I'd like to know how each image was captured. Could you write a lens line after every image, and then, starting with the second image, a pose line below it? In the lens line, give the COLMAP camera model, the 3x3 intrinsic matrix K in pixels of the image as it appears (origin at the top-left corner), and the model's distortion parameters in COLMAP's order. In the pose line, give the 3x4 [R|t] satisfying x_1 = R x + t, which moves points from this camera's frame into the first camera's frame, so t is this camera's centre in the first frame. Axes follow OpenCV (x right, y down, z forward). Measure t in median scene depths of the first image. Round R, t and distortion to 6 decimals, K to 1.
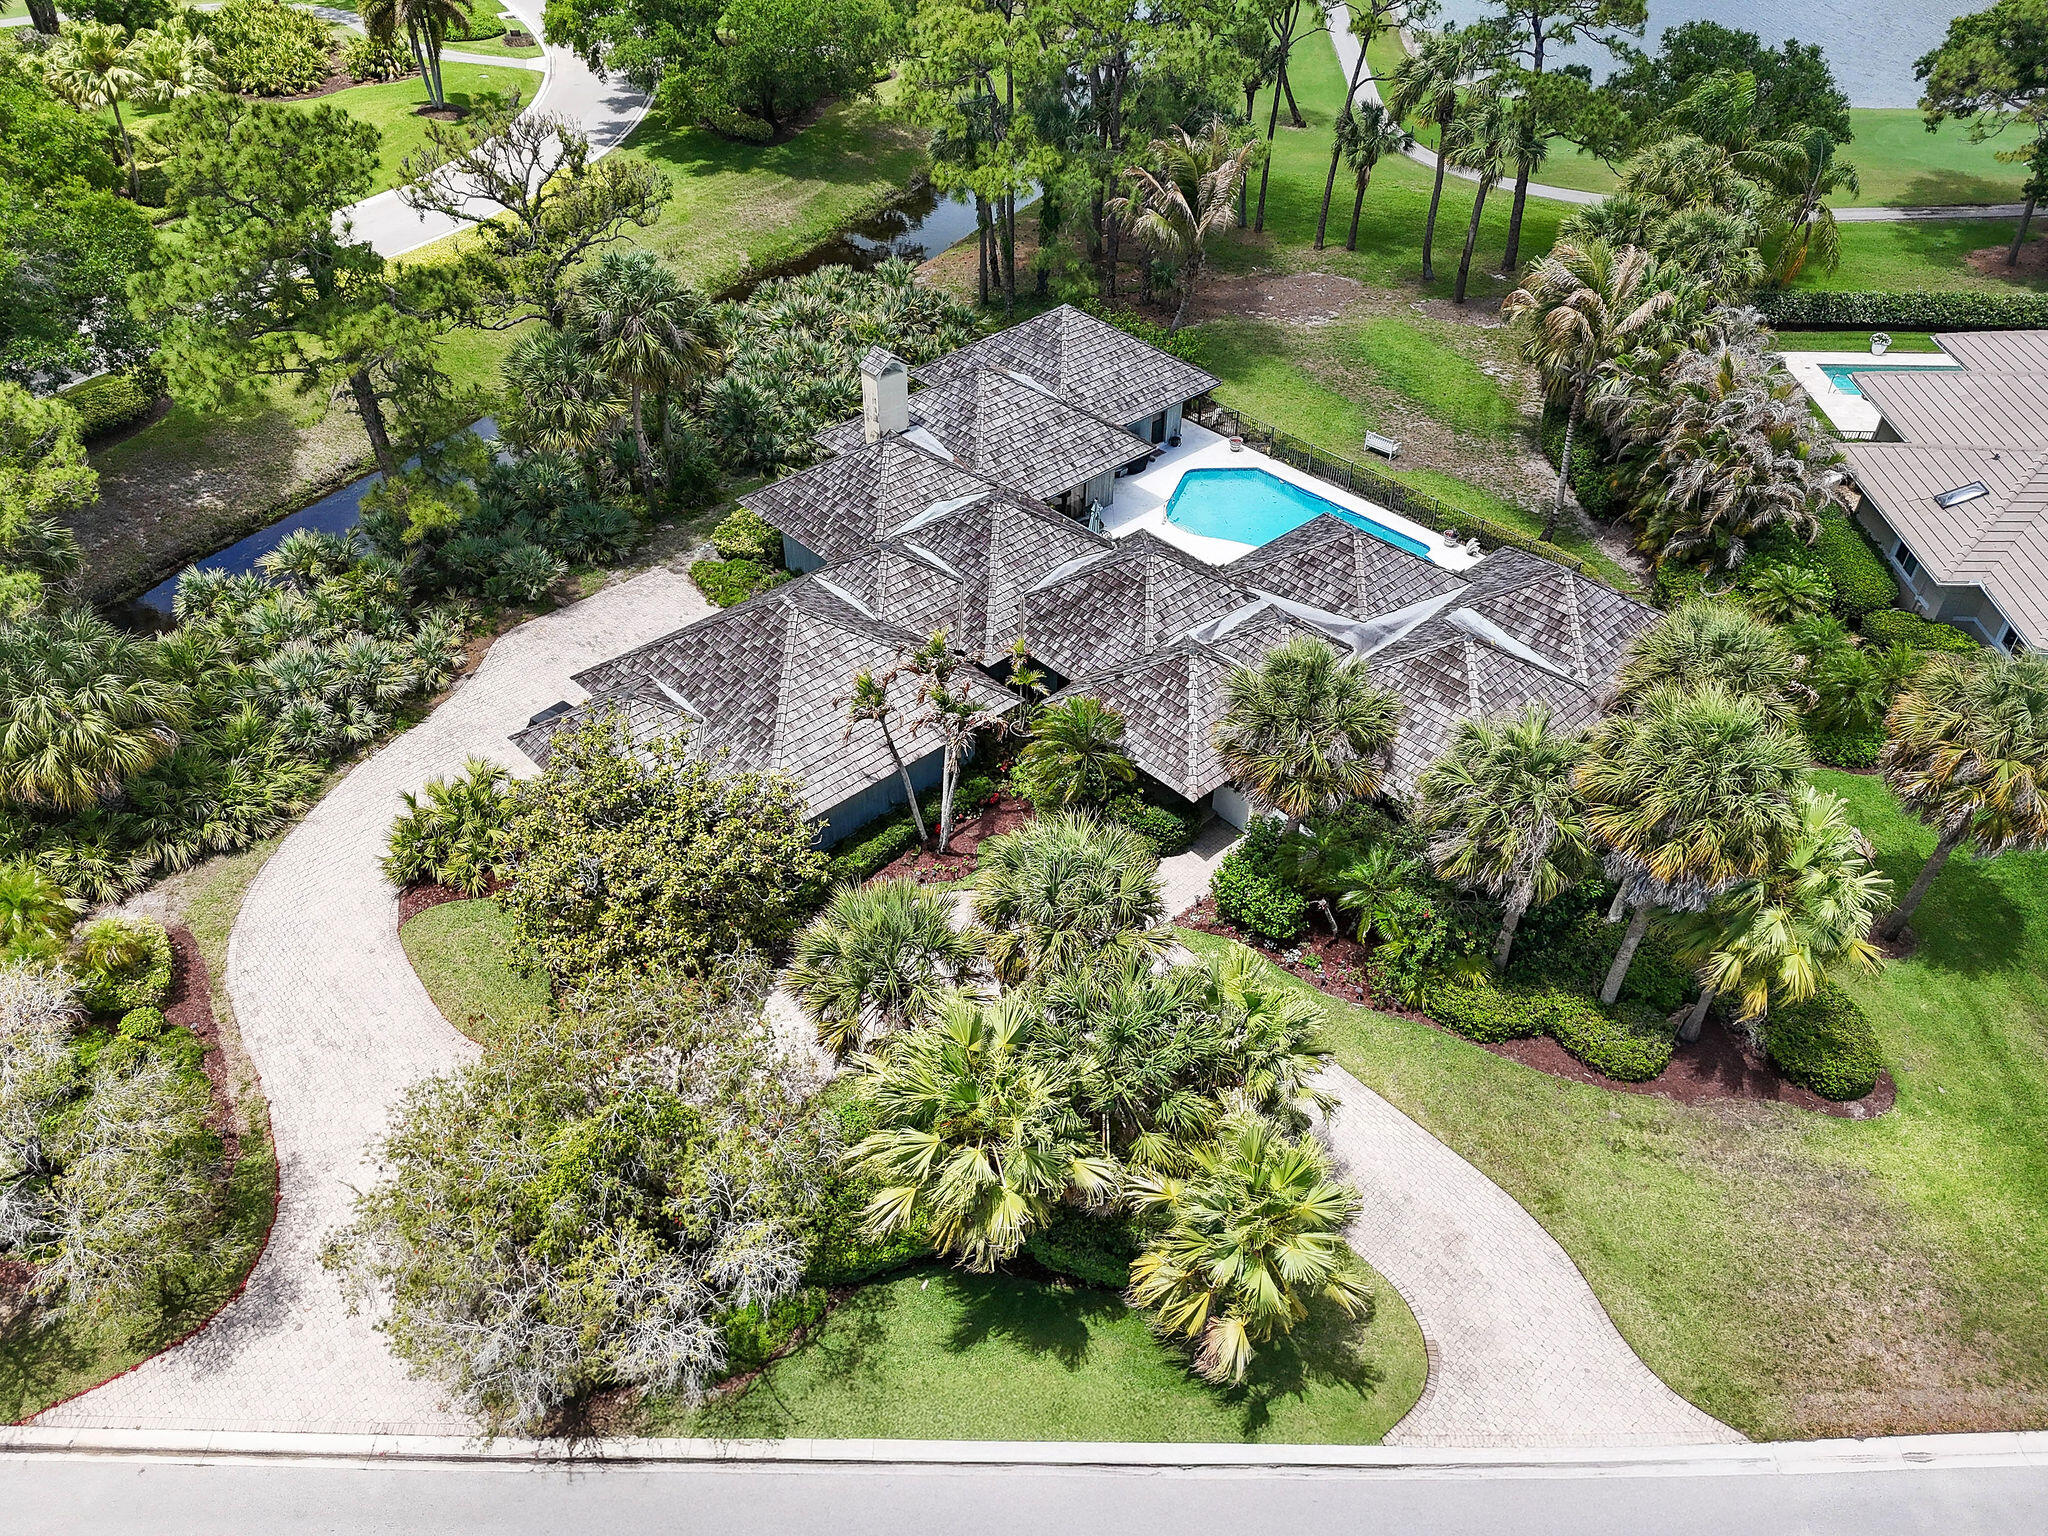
lens RADIAL K [[1513.1, 0, 1023.9], [0, 1513.1, 757.3], [0, 0, 1]] dist [0.073546, -0.060176]
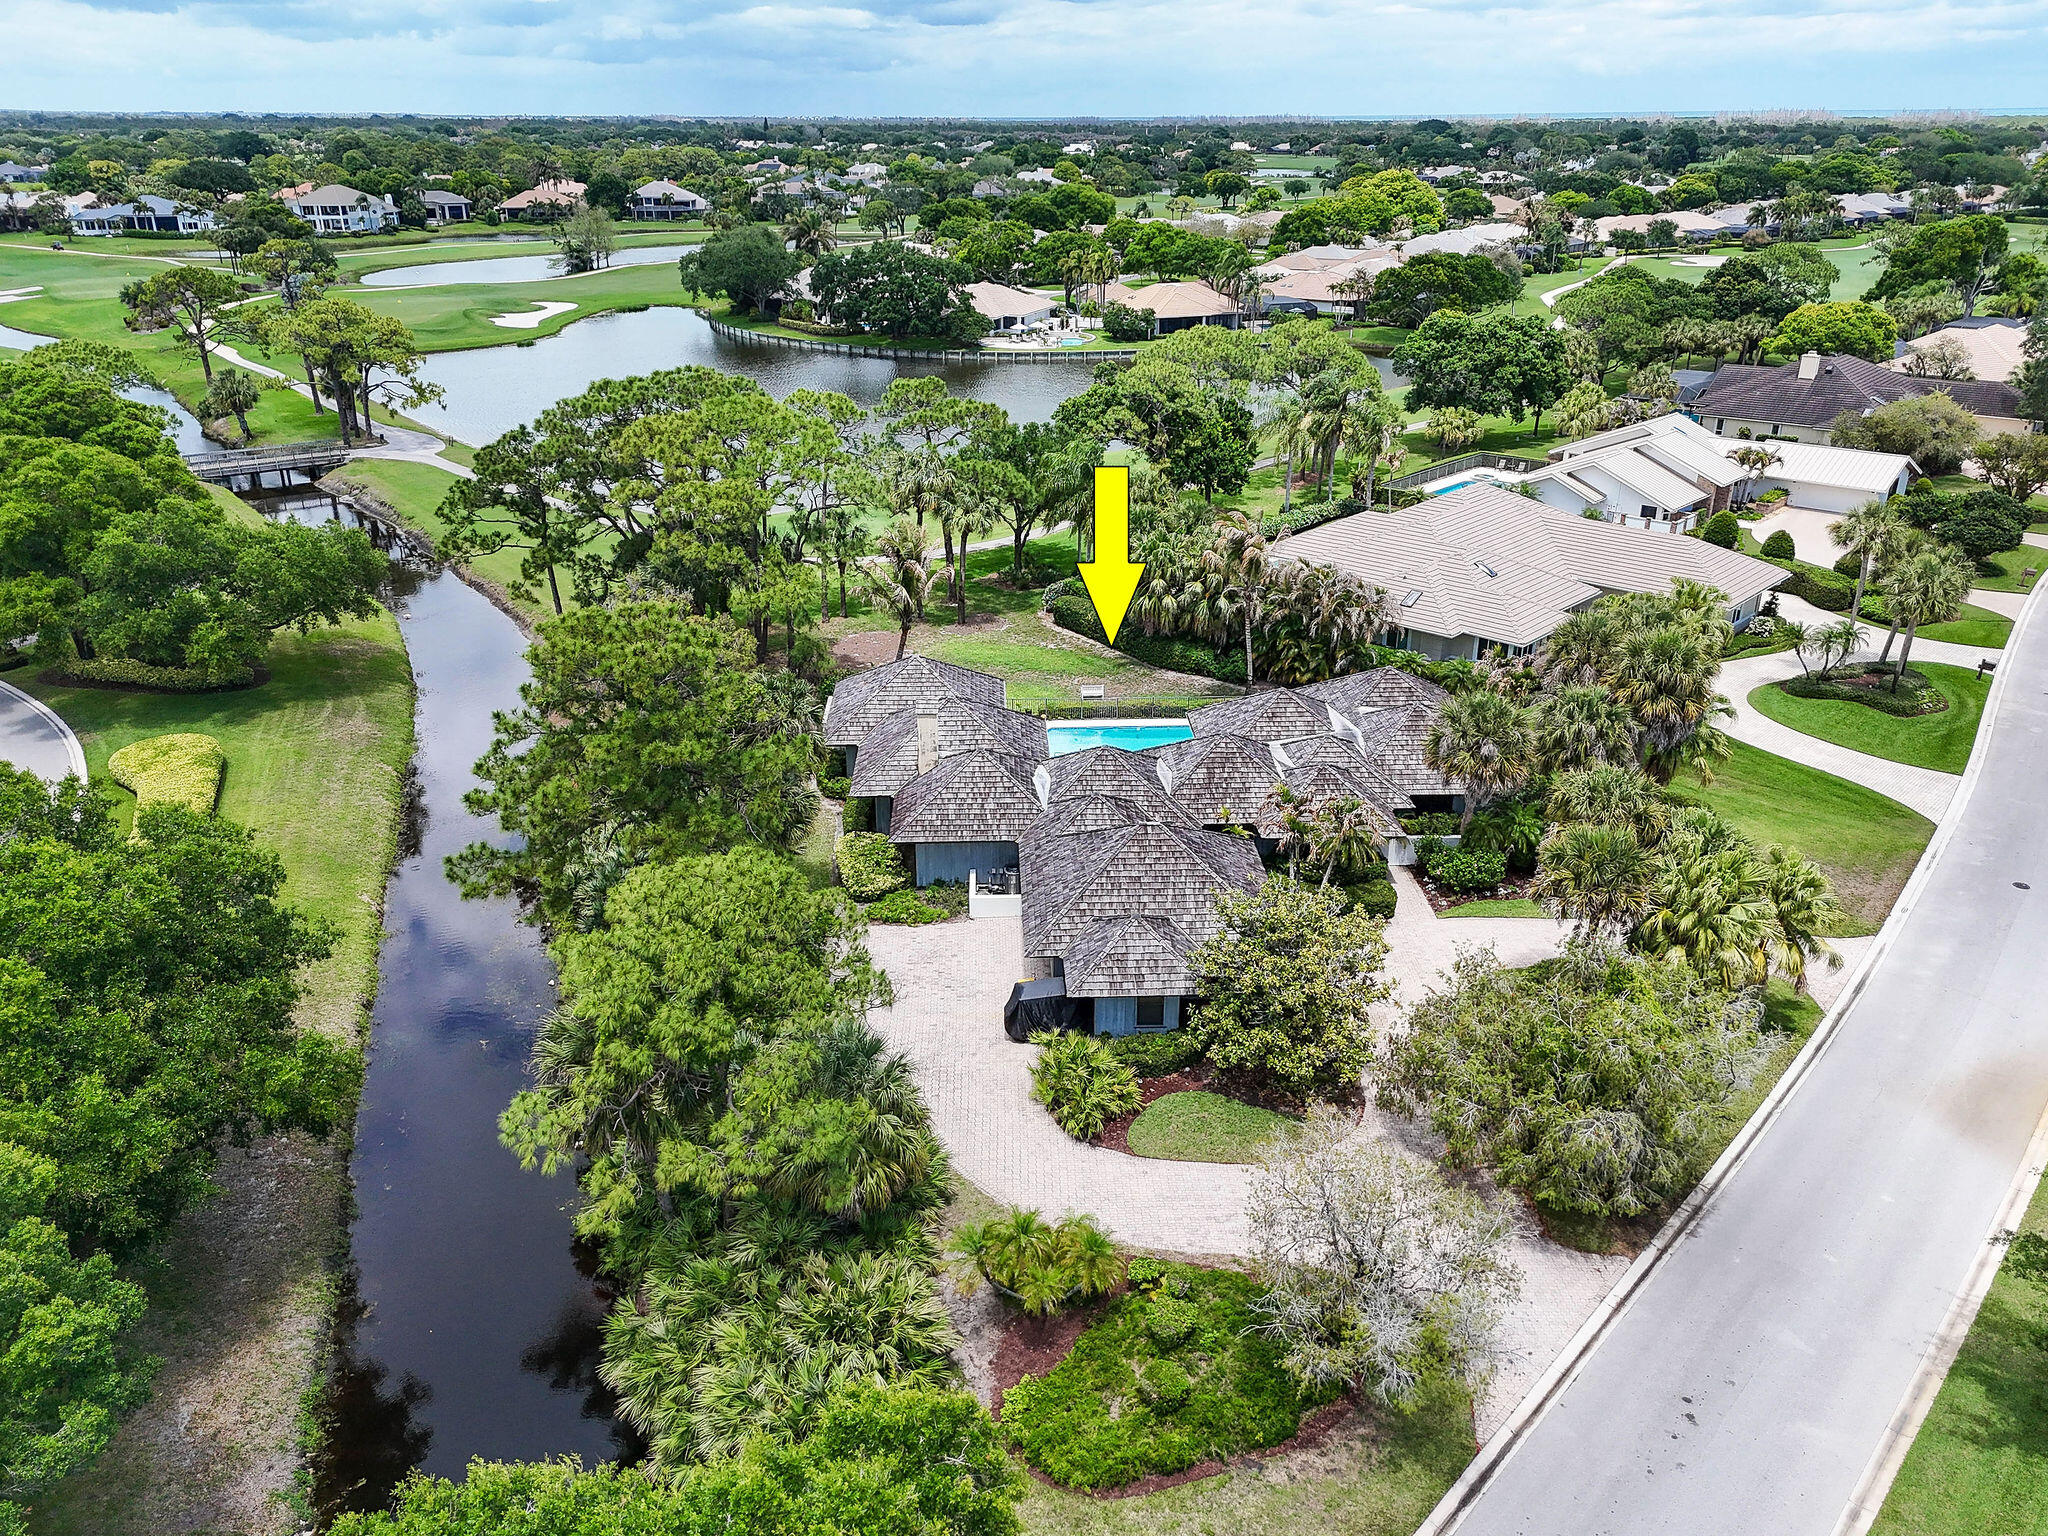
lens RADIAL K [[1513.1, 0, 1025.3], [0, 1513.1, 771.4], [0, 0, 1]] dist [0.073546, -0.060176]
pose [[0.658125, -0.306620, 0.687645, -1.090768], [0.482344, 0.872987, -0.072374, -0.095248], [-0.578114, 0.379313, 0.722430, 0.070770]]
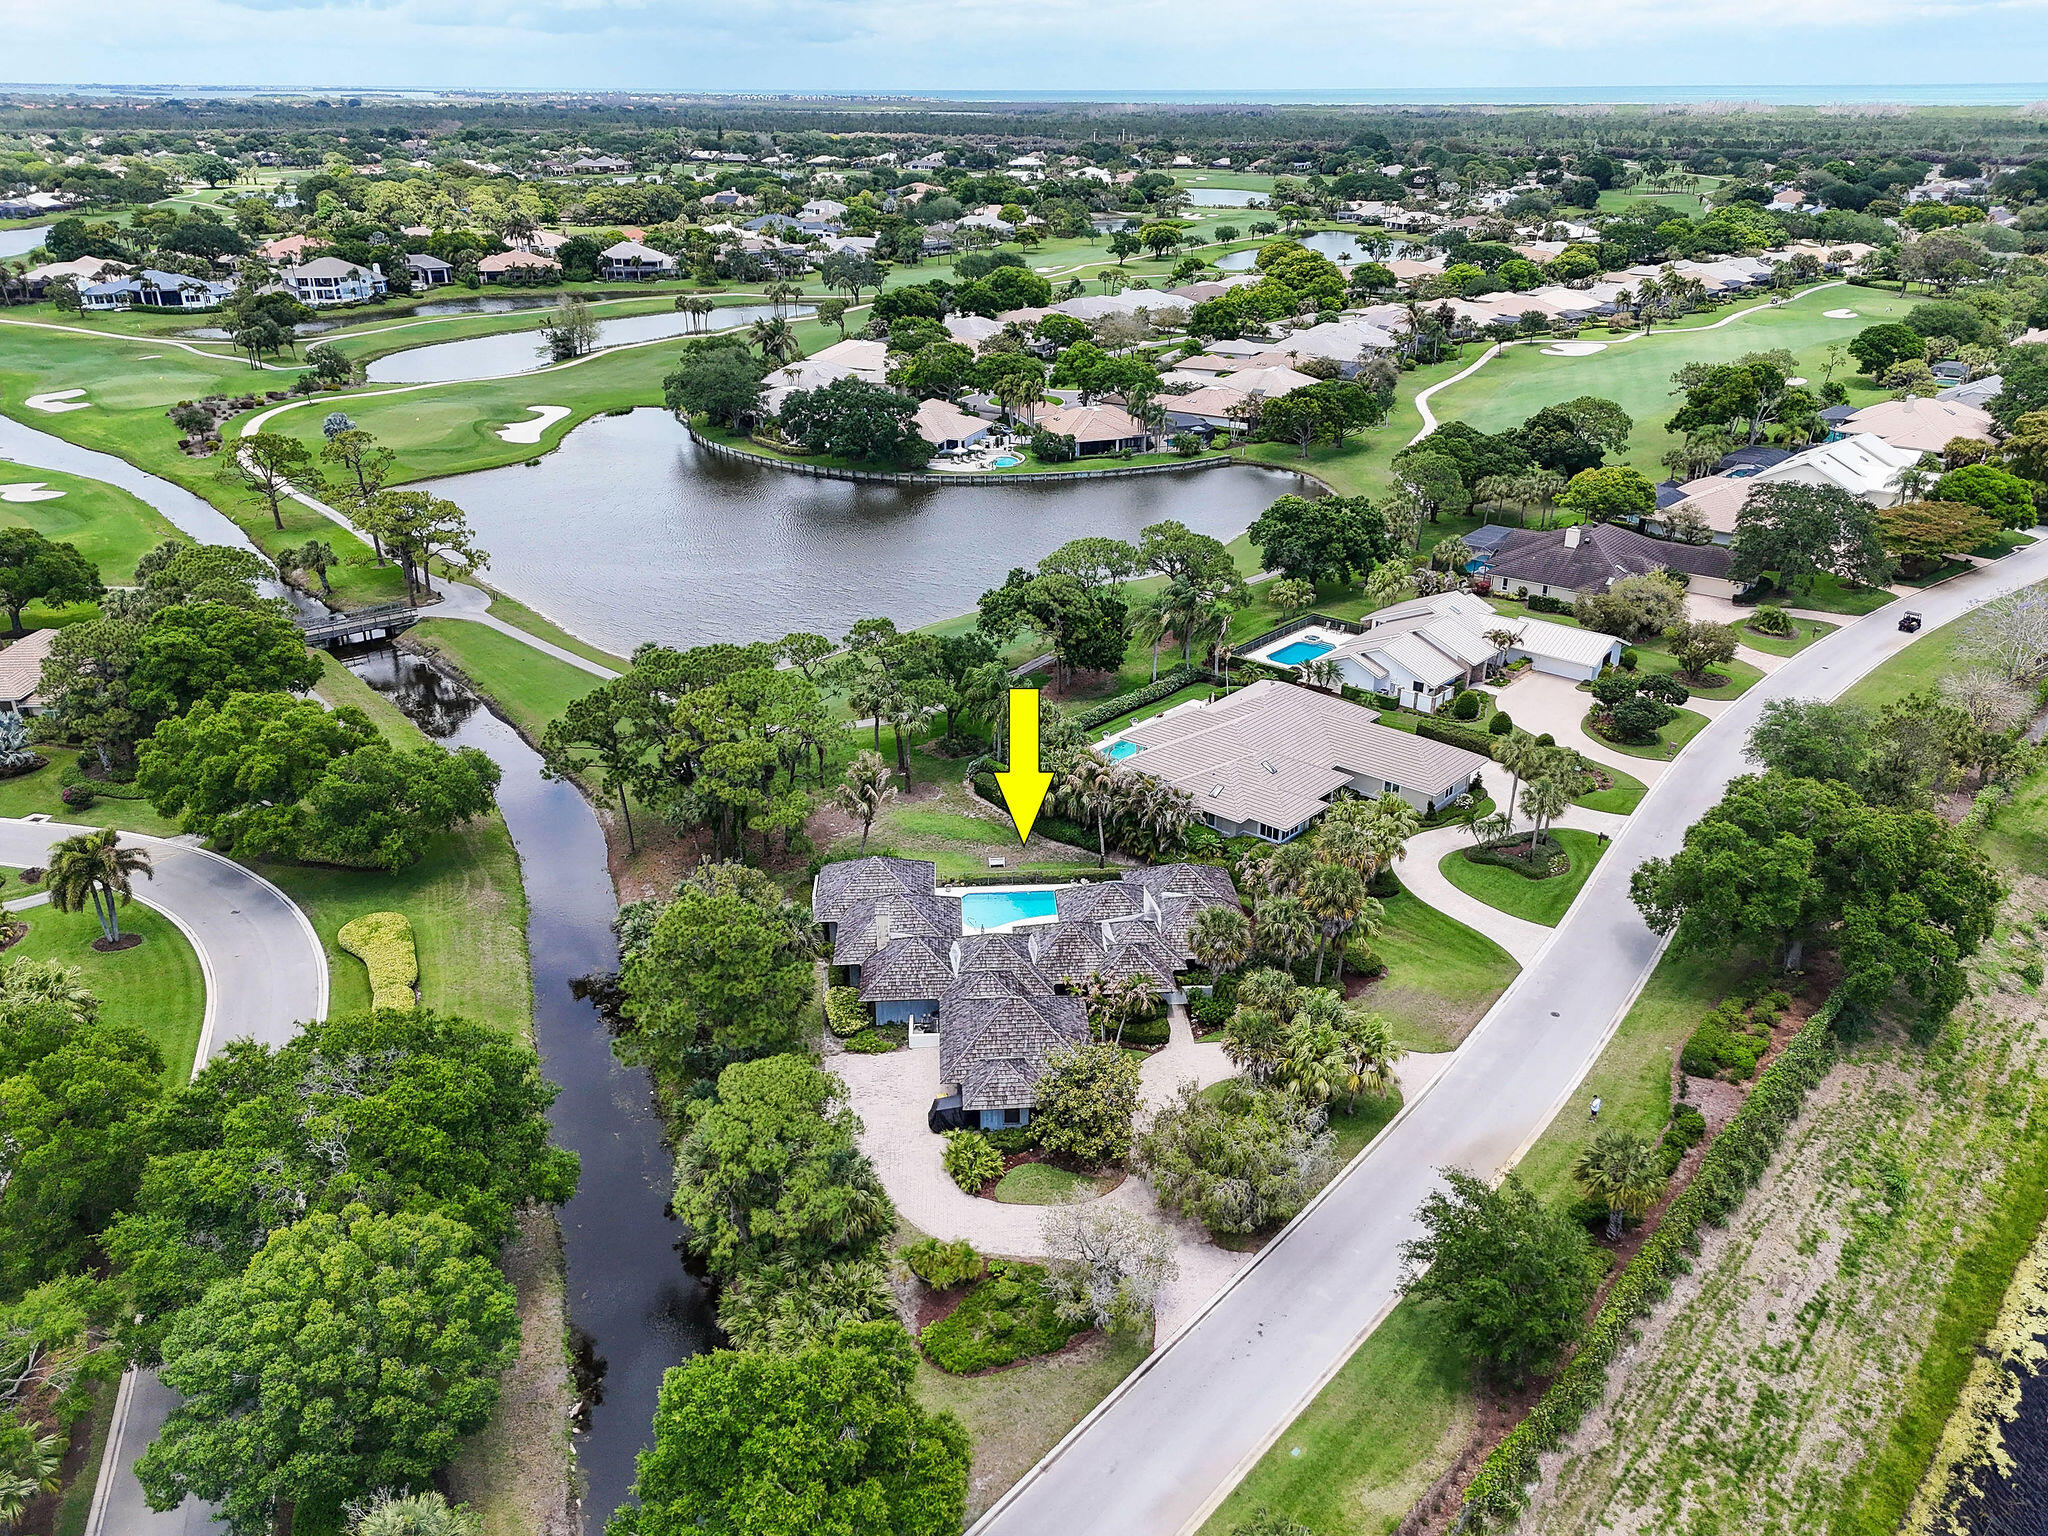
lens RADIAL K [[1513.1, 0, 1025.0], [0, 1513.1, 779.2], [0, 0, 1]] dist [0.073546, -0.060176]
pose [[0.636855, -0.327308, 0.698058, -1.551418], [0.492767, 0.869145, -0.042036, -0.273020], [-0.592955, 0.370751, 0.714806, -0.719287]]
